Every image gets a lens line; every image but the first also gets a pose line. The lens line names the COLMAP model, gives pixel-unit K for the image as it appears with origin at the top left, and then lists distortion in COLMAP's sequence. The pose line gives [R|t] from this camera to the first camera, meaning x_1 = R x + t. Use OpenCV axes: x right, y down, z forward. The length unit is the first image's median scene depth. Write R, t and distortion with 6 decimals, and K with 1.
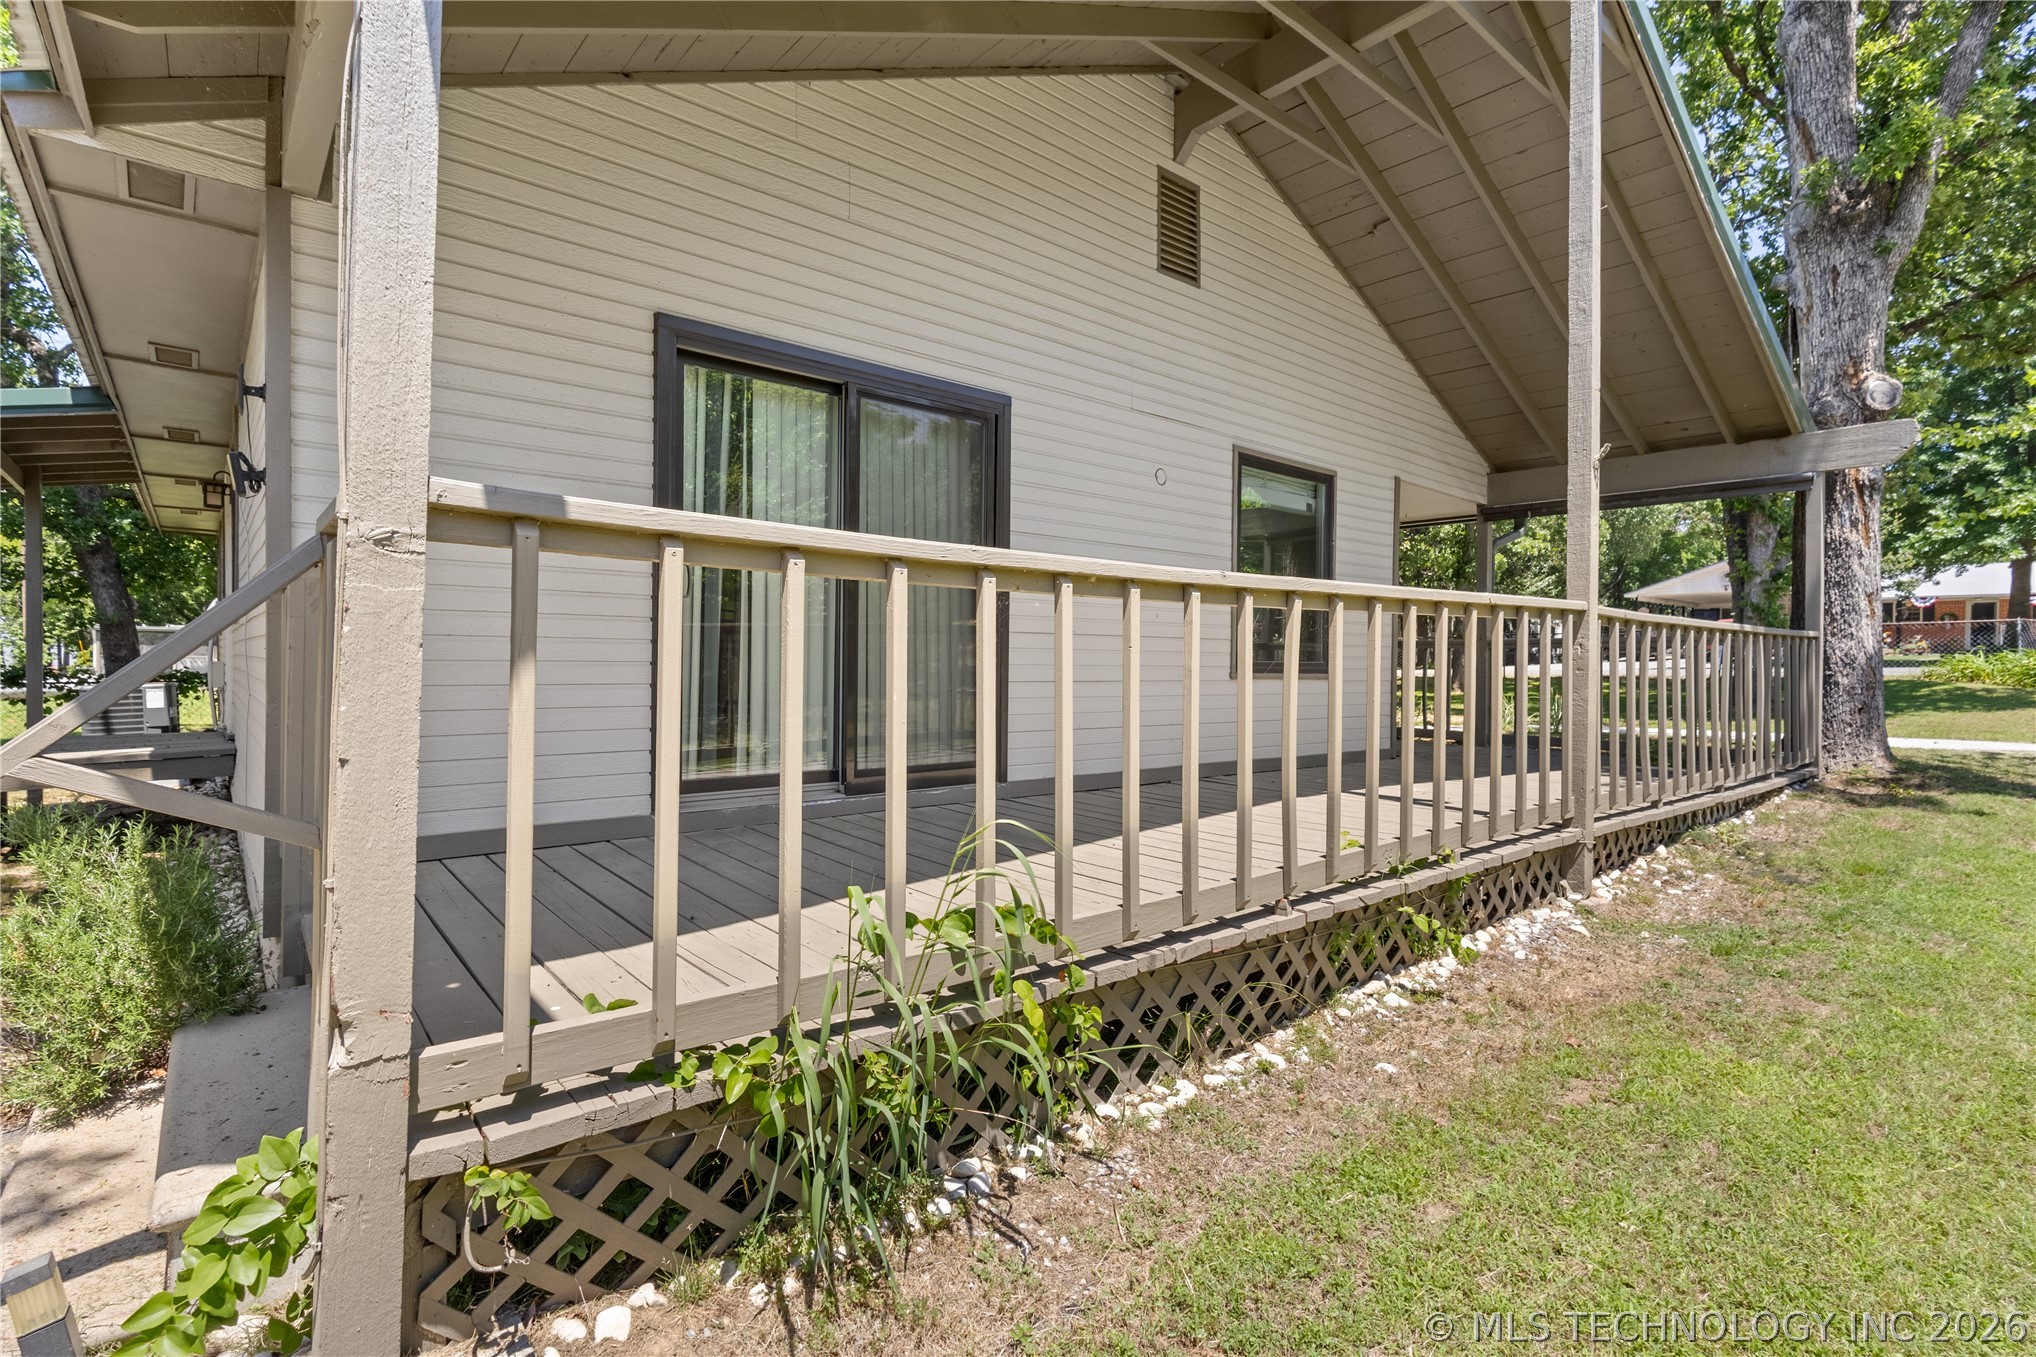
lens RADIAL K [[953.1, 0, 1026.3], [0, 953.1, 649.3], [0, 0, 1]] dist [0.004417, 0.000348]
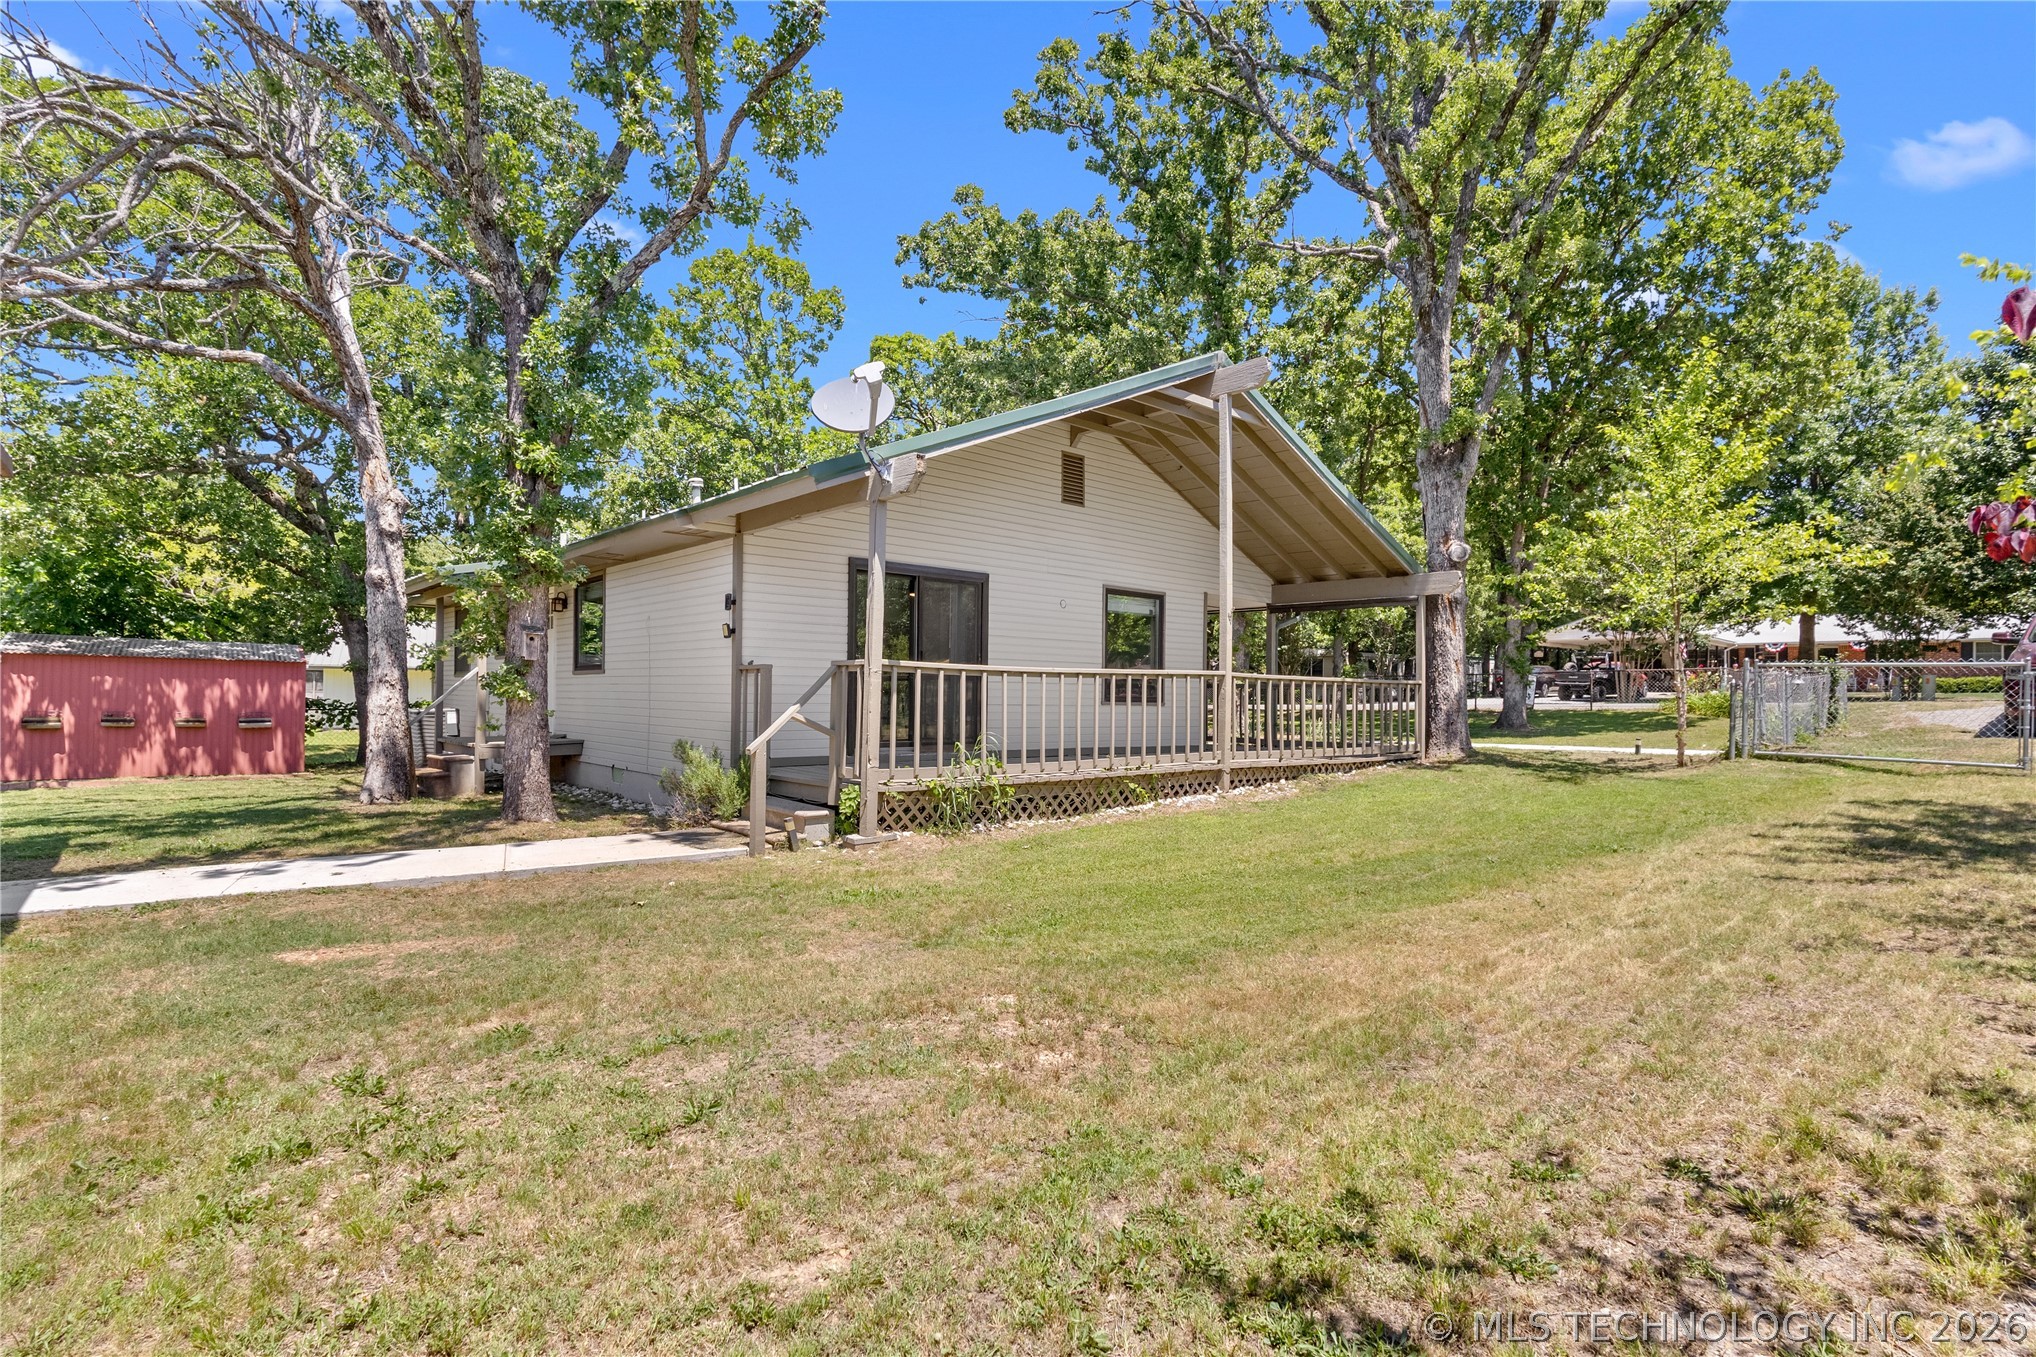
lens RADIAL K [[946.8, 0, 1018.0], [0, 946.8, 678.5], [0, 0, 1]] dist [0.001065, 0.000435]
pose [[0.999813, 0.002696, 0.019136, 0.007384], [-0.002533, 0.999960, -0.008532, -0.006490], [-0.019159, 0.008482, 0.999780, -0.962216]]
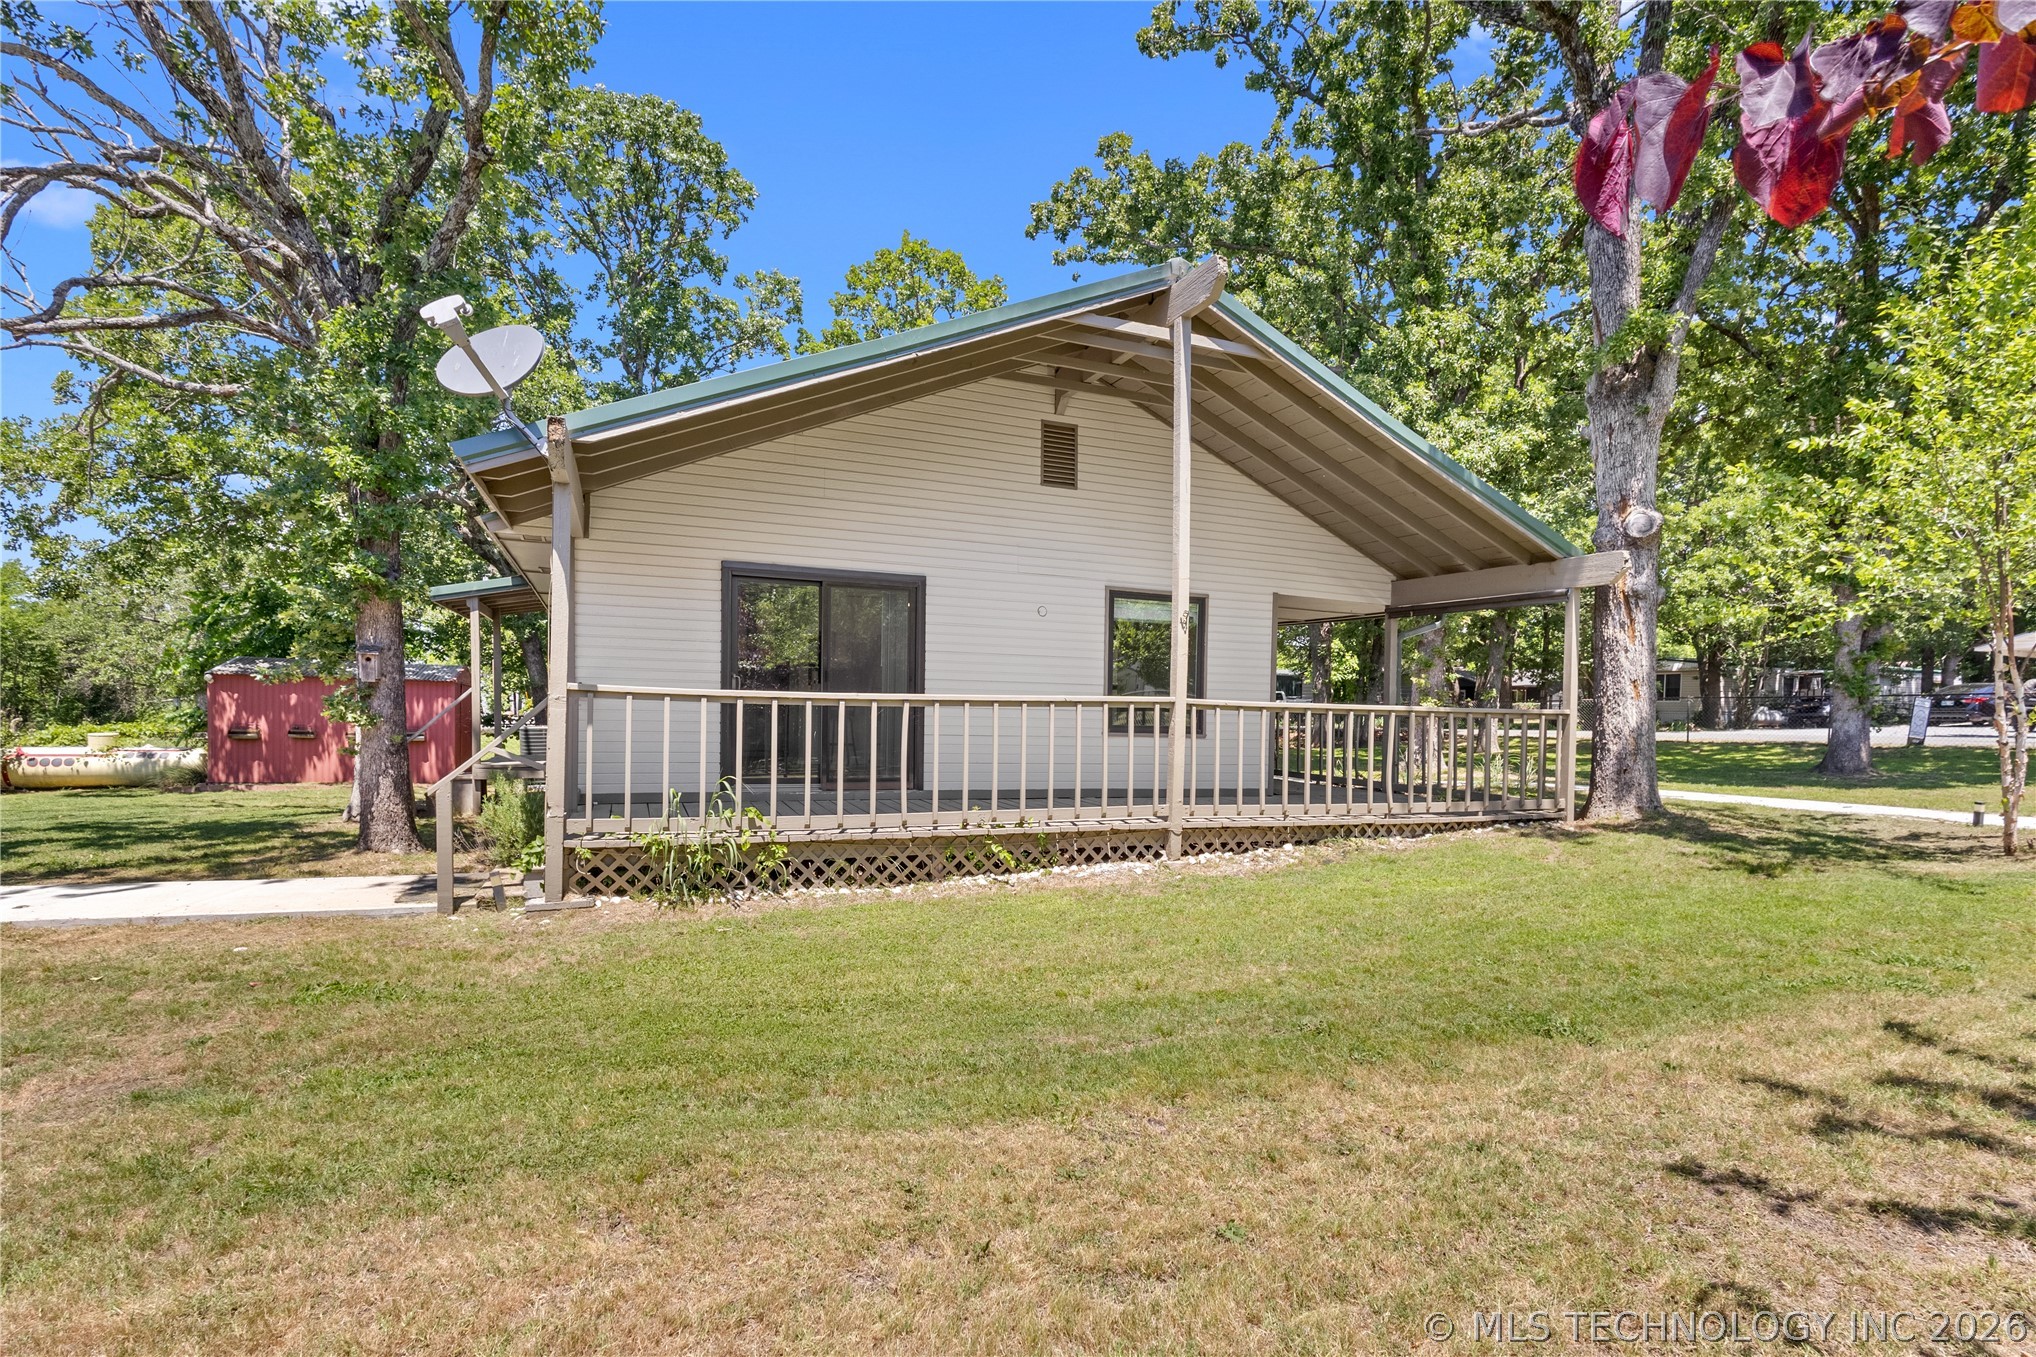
lens RADIAL K [[957.1, 0, 1029.4], [0, 957.1, 731.8], [0, 0, 1]] dist [0.000943, 0.000393]
pose [[0.955702, 0.019429, -0.293694, 0.583675], [-0.010266, 0.999412, 0.032709, -0.027971], [0.294157, -0.028245, 0.955340, -0.555220]]
